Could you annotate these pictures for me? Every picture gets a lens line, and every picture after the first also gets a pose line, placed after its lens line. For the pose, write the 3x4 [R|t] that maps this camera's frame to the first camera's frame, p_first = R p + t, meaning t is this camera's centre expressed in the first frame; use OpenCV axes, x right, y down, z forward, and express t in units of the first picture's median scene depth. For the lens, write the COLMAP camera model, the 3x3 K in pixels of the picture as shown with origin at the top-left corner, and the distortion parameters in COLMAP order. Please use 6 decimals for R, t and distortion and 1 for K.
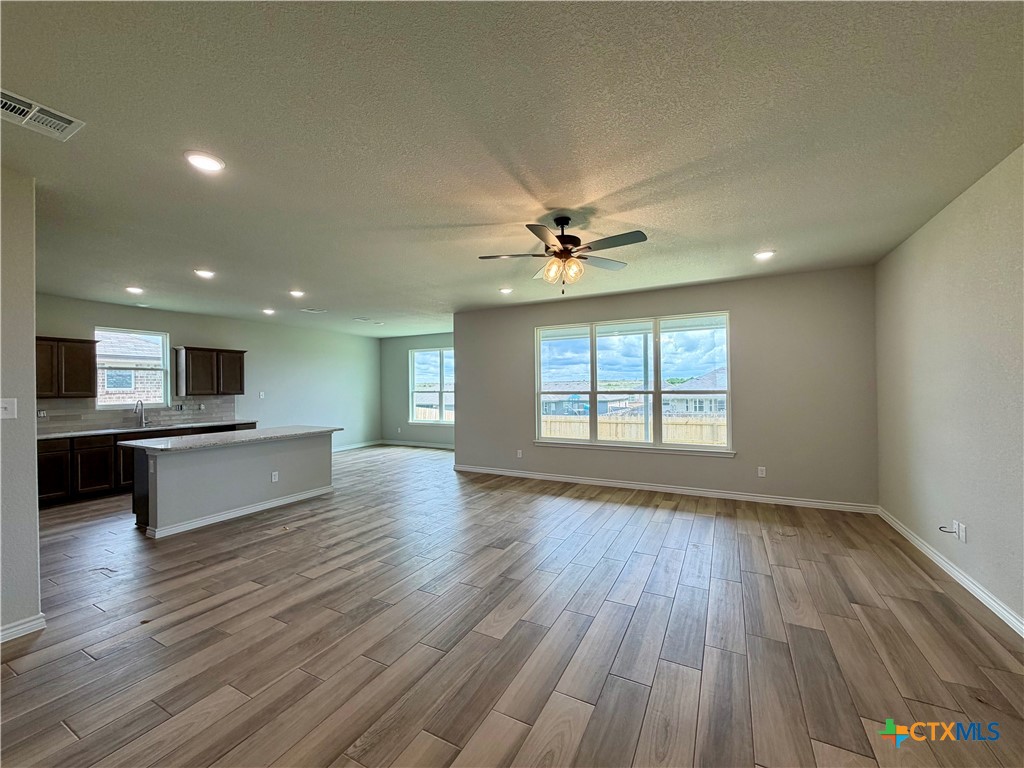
lens RADIAL K [[408.3, 0, 501.1], [0, 408.3, 376.9], [0, 0, 1]] dist [-0.004252, -0.000683]
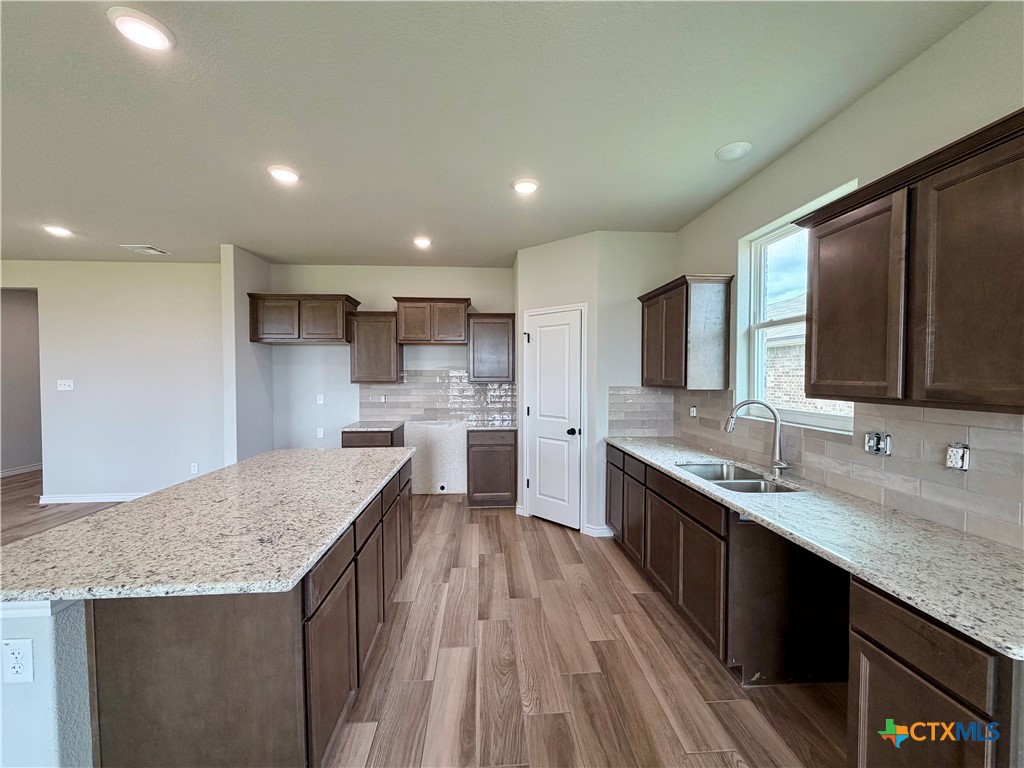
lens RADIAL K [[408.3, 0, 521.0], [0, 408.3, 387.9], [0, 0, 1]] dist [-0.004252, -0.000683]
pose [[-0.832786, 0.035918, -0.552429, -0.575328], [0.027342, 0.999344, 0.023757, 0.035223], [0.552920, 0.004680, -0.833221, 1.423546]]
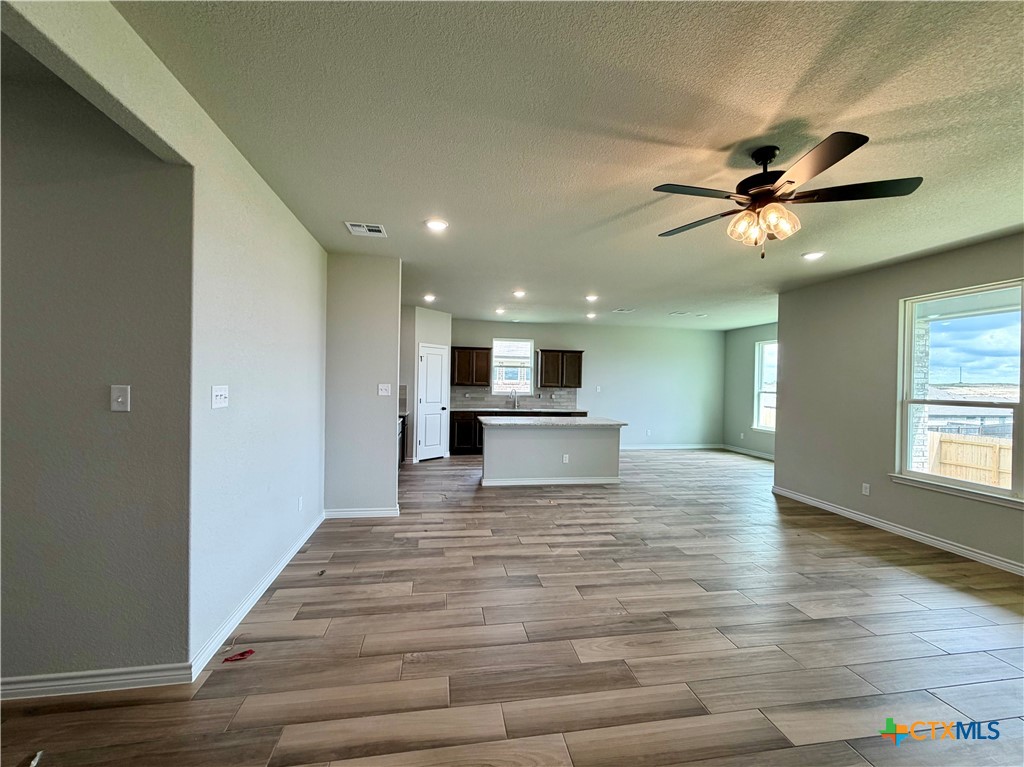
lens RADIAL K [[408.3, 0, 508.1], [0, 408.3, 383.0], [0, 0, 1]] dist [-0.004252, -0.000683]
pose [[0.613169, 0.023055, -0.789615, 0.265001], [-0.004867, 0.999665, 0.025408, -0.005315], [0.789937, -0.011737, 0.613076, 0.135586]]
